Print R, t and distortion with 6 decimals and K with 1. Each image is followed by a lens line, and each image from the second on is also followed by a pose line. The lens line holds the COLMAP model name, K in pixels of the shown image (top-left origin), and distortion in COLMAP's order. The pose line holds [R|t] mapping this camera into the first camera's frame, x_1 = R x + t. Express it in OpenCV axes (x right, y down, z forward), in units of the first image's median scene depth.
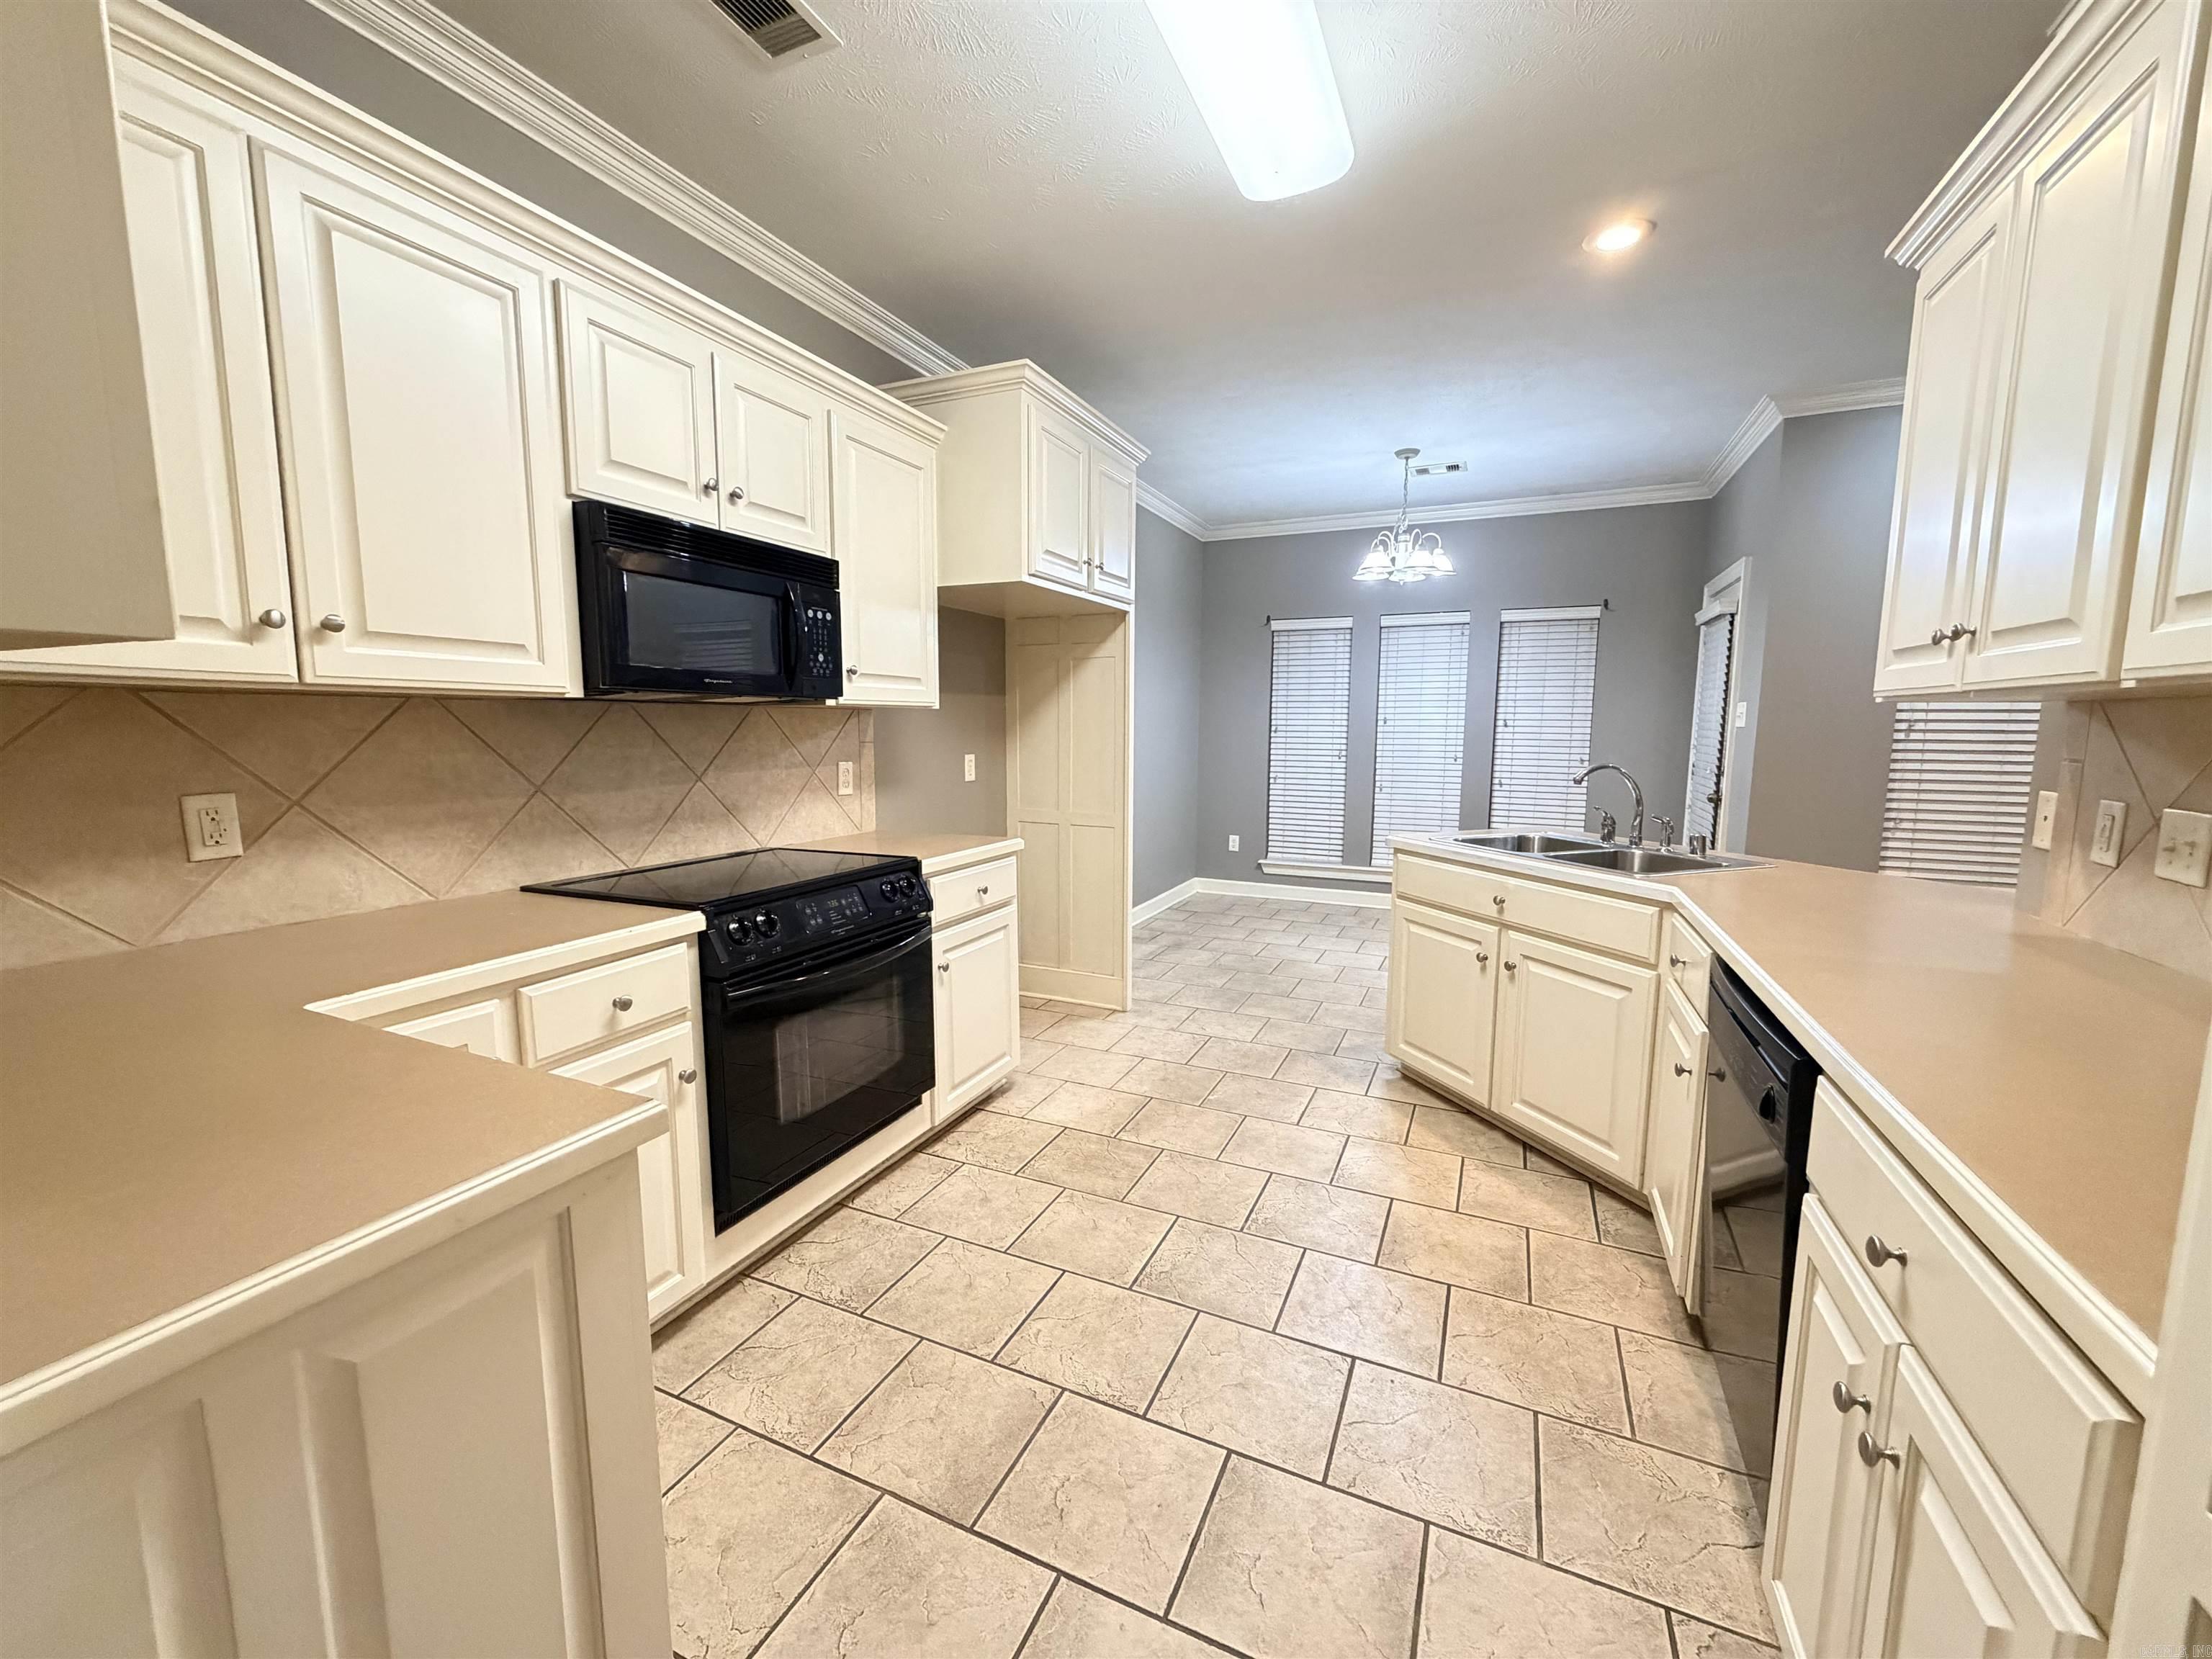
lens RADIAL K [[894.0, 0, 1108.5], [0, 894.0, 829.0], [0, 0, 1]] dist [-0.000052, 0.001066]
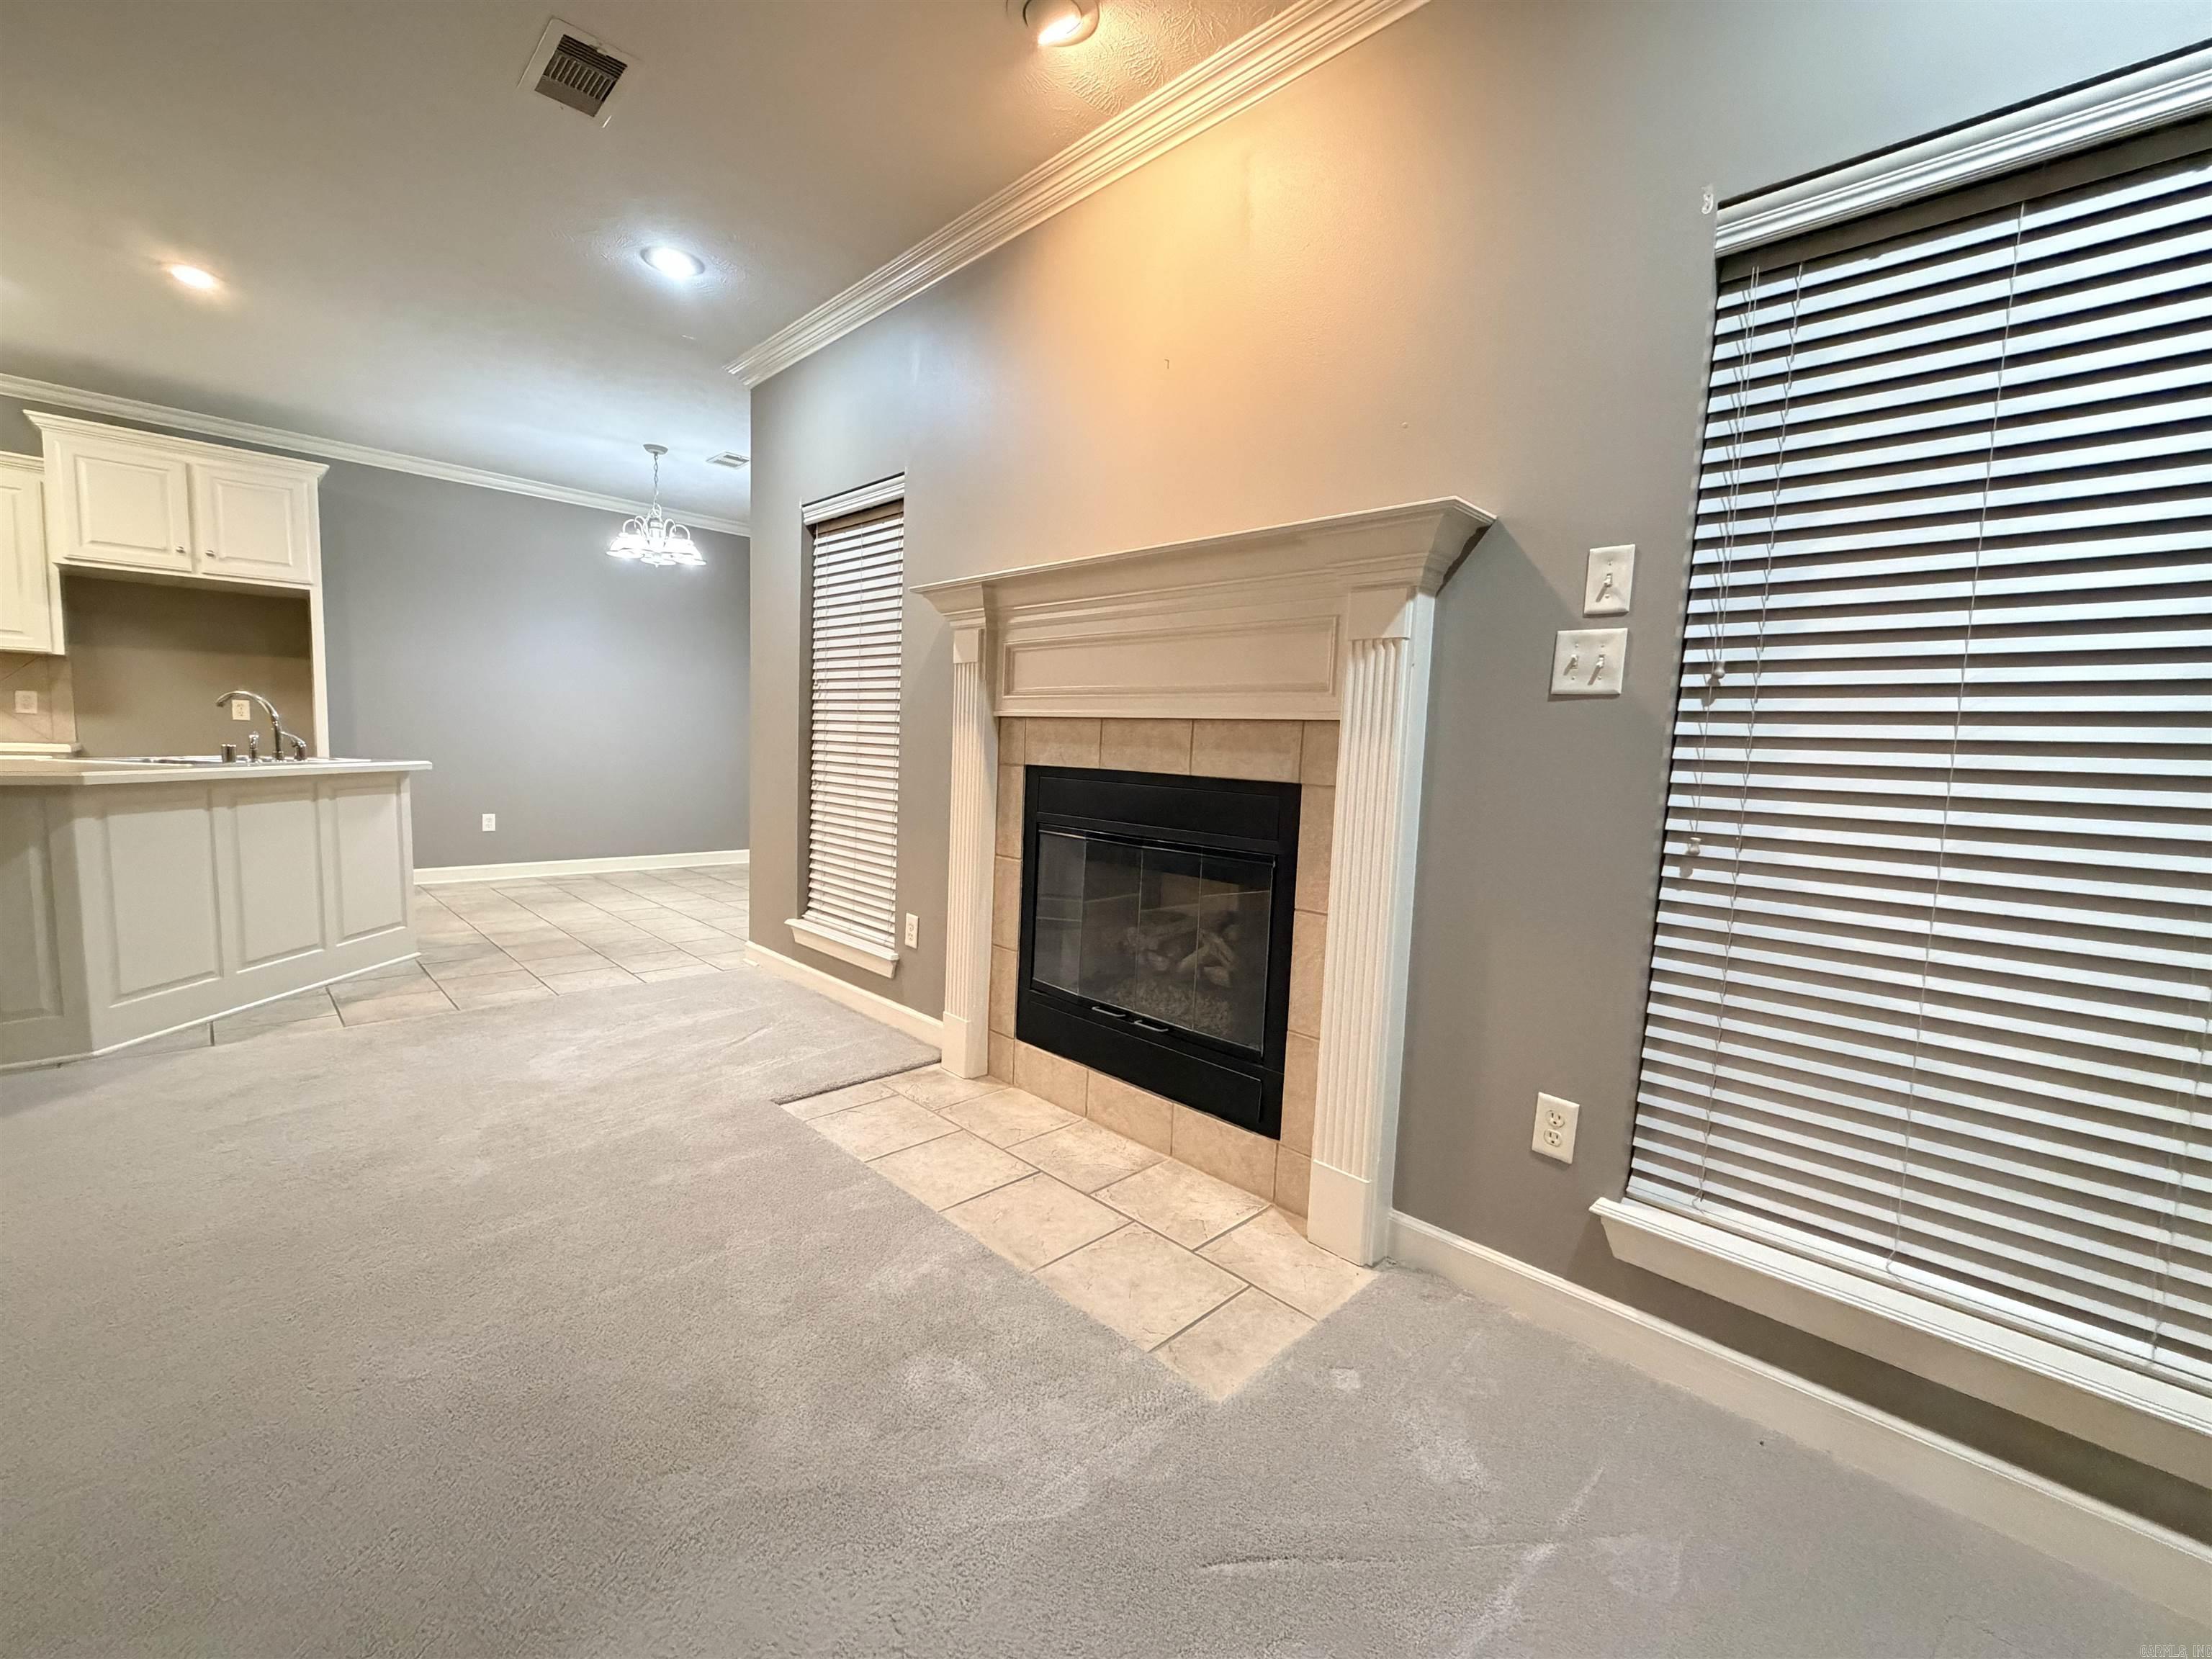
lens RADIAL K [[894.0, 0, 1094.0], [0, 894.0, 832.6], [0, 0, 1]] dist [-0.000052, 0.001066]
pose [[0.923890, 0.064986, -0.377099, 0.938060], [-0.074947, 0.997118, -0.011784, 0.020804], [0.375247, 0.039150, 0.926098, 0.147024]]
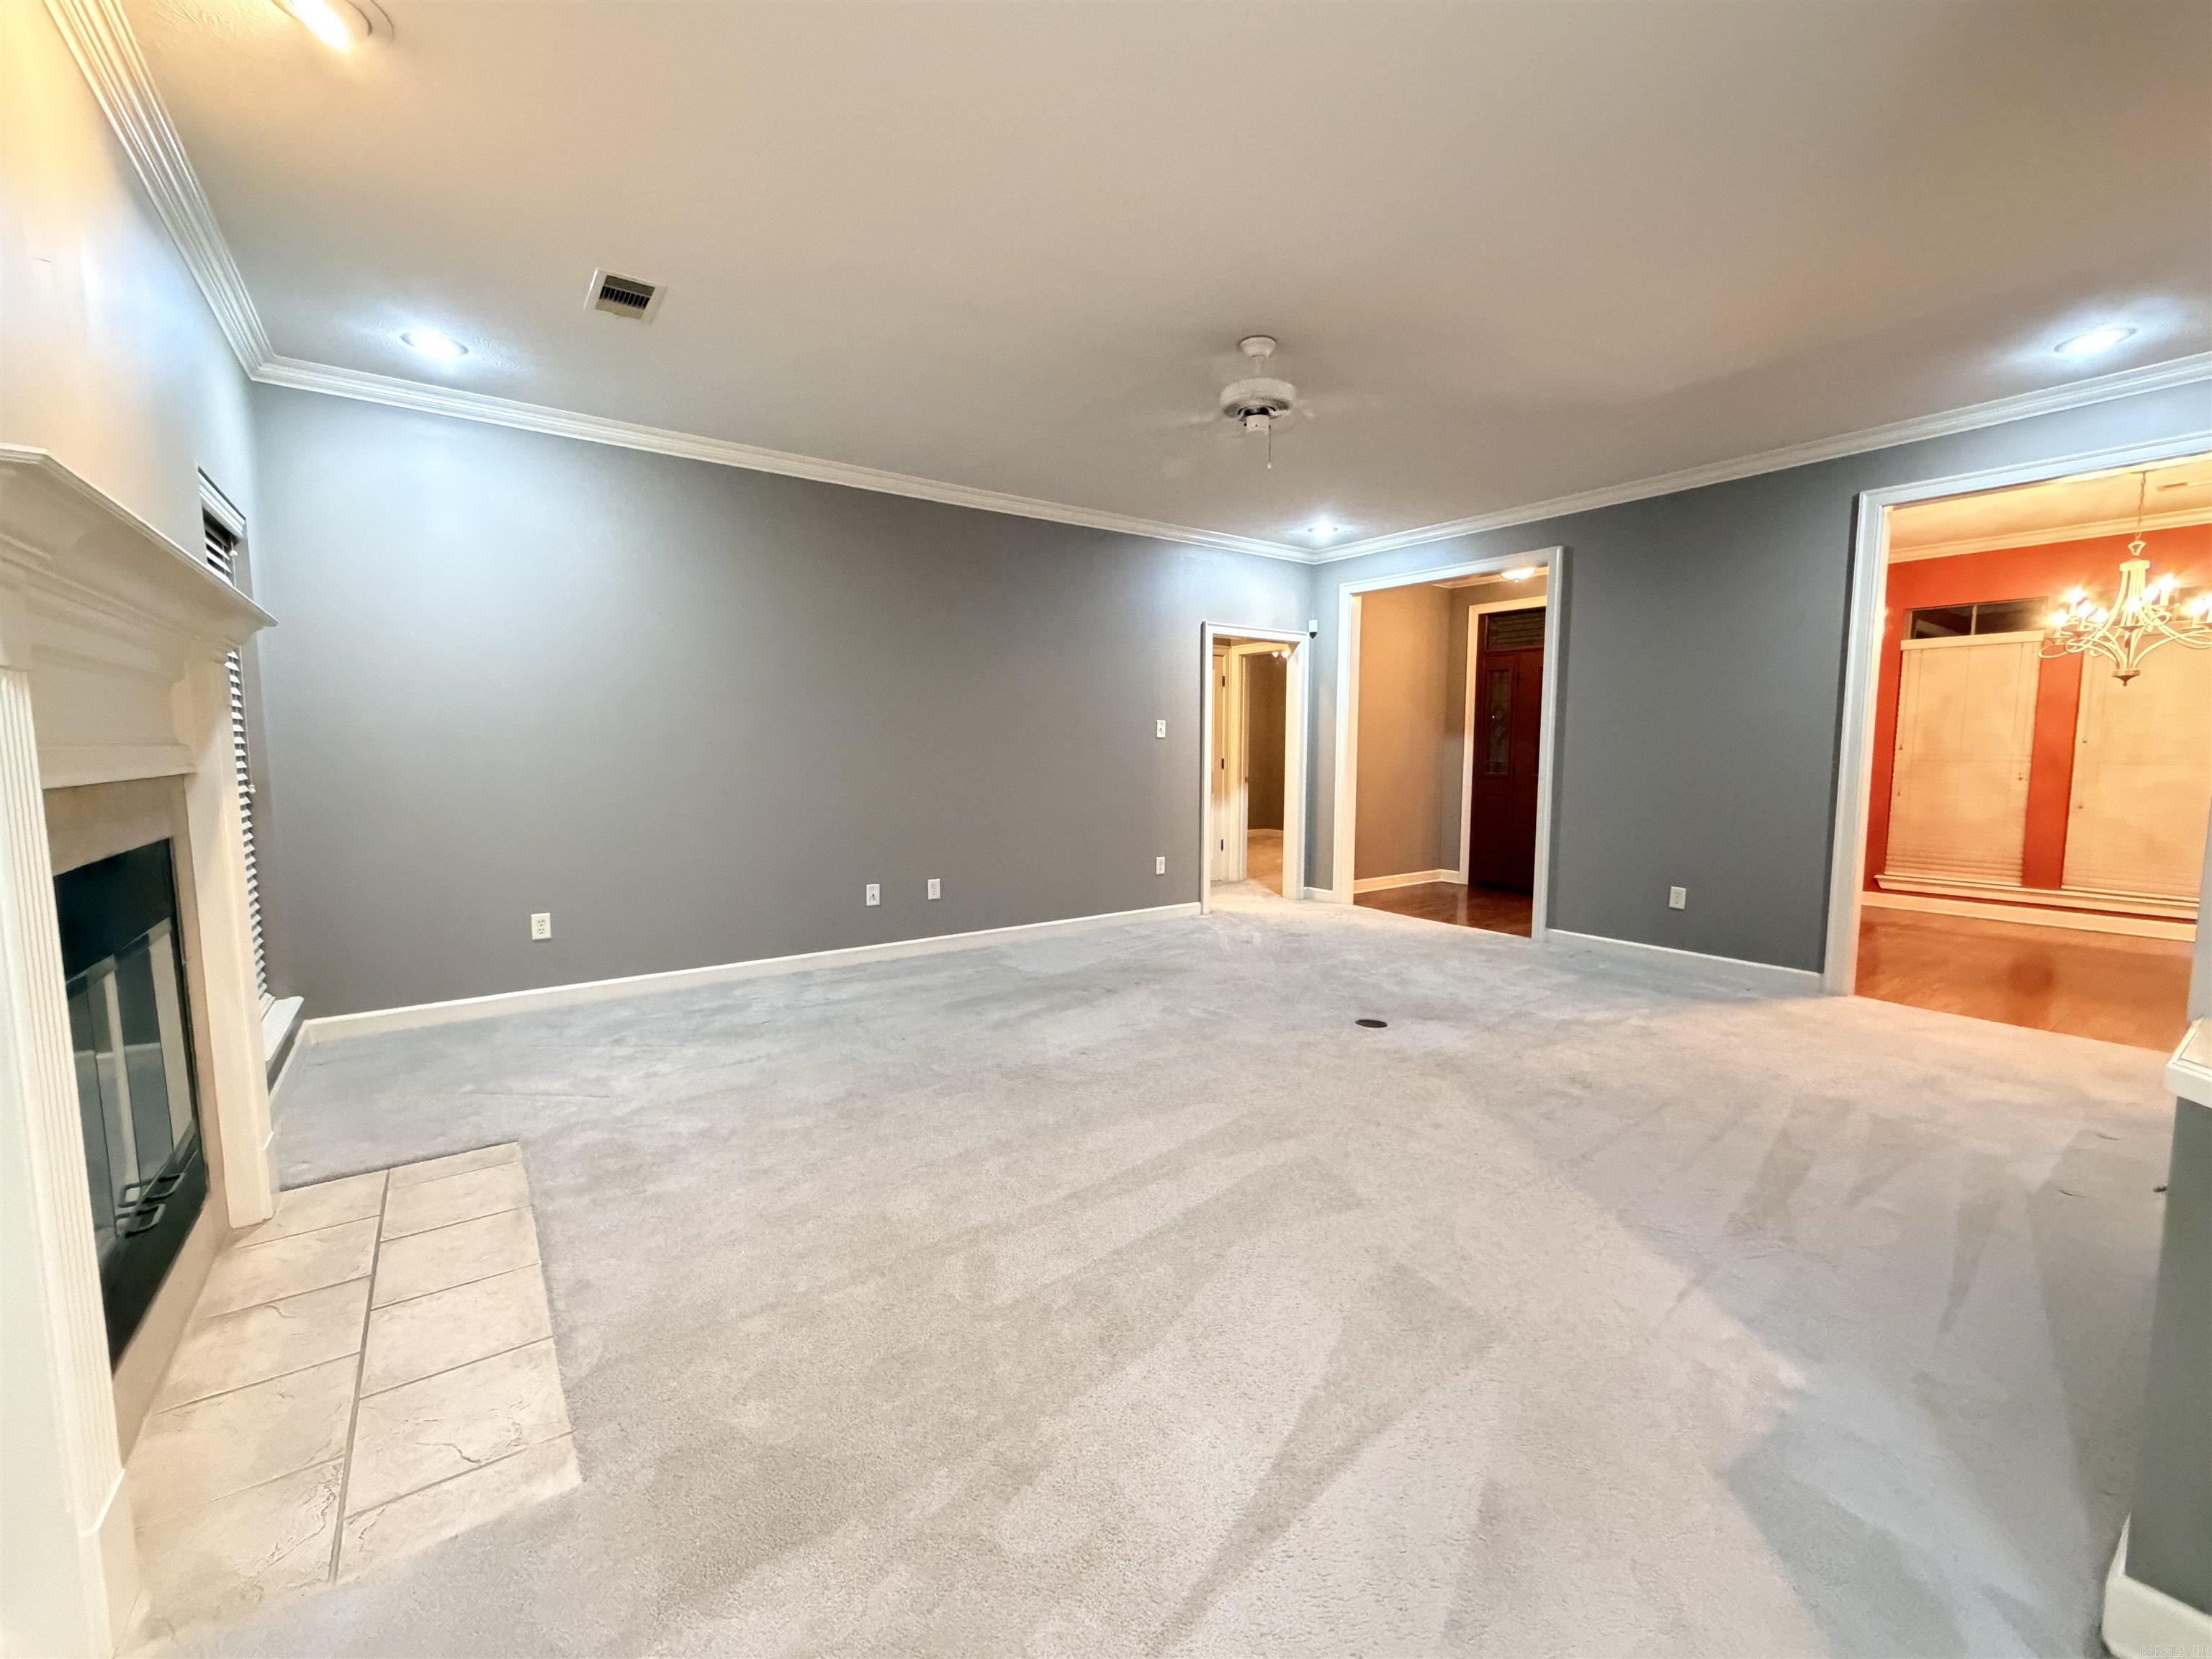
lens RADIAL K [[894.0, 0, 1127.8], [0, 894.0, 832.8], [0, 0, 1]] dist [-0.000052, 0.001066]
pose [[-0.869386, -0.055330, 0.491026, 0.430163], [0.052976, 0.977547, 0.203949, -0.056166], [-0.491285, 0.203323, -0.846935, 0.568243]]
